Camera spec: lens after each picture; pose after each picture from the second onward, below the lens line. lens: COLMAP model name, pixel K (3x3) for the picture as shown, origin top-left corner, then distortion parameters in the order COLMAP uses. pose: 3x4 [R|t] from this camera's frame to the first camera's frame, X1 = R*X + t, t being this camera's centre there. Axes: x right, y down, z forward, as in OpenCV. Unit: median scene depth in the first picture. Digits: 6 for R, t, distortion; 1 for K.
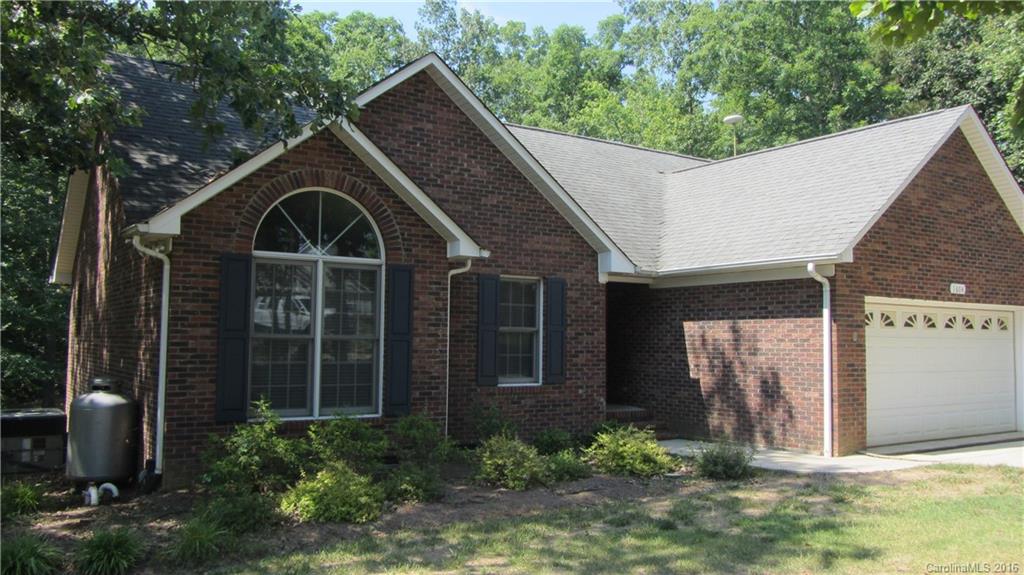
lens RADIAL K [[844.8, 0, 512.8], [0, 844.8, 289.0], [0, 0, 1]] dist [-0.048761, 0.019579]
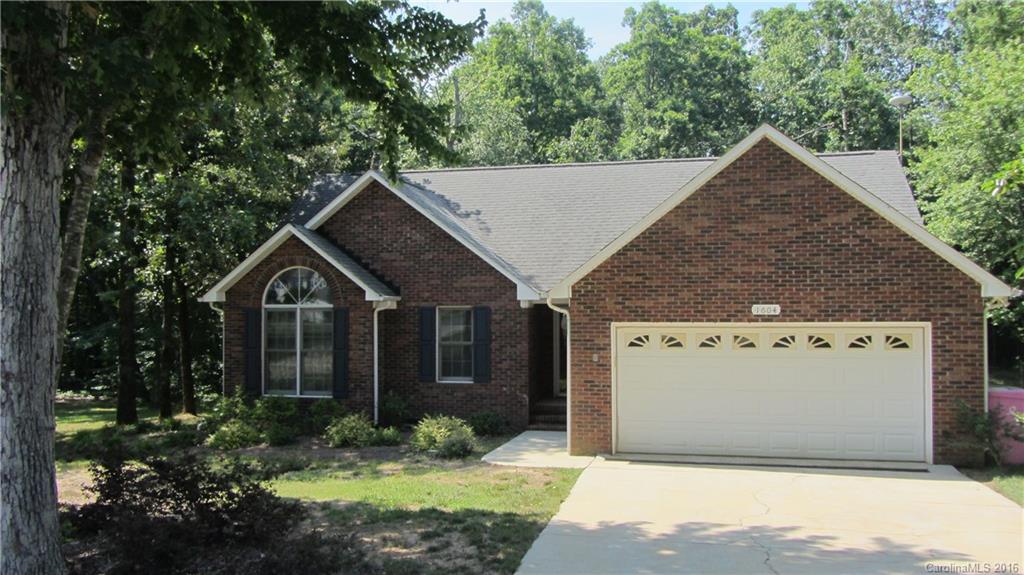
lens RADIAL K [[844.8, 0, 511.8], [0, 844.8, 287.2], [0, 0, 1]] dist [-0.048761, 0.019579]
pose [[0.684779, -0.029077, -0.728170, 1.204480], [0.058261, 0.998190, 0.014930, -0.067860], [0.726418, -0.052648, 0.685234, 0.100538]]
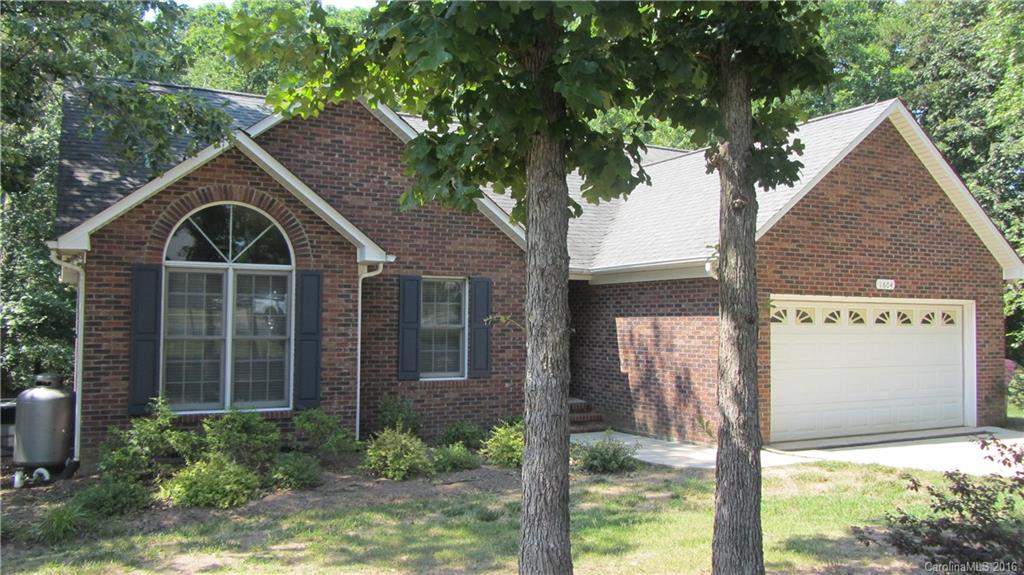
lens RADIAL K [[844.8, 0, 514.8], [0, 844.8, 288.3], [0, 0, 1]] dist [-0.048761, 0.019579]
pose [[0.995100, -0.007527, -0.098585, 0.217072], [0.009644, 0.999733, 0.021010, -0.023649], [0.098400, -0.021857, 0.994907, -0.045432]]
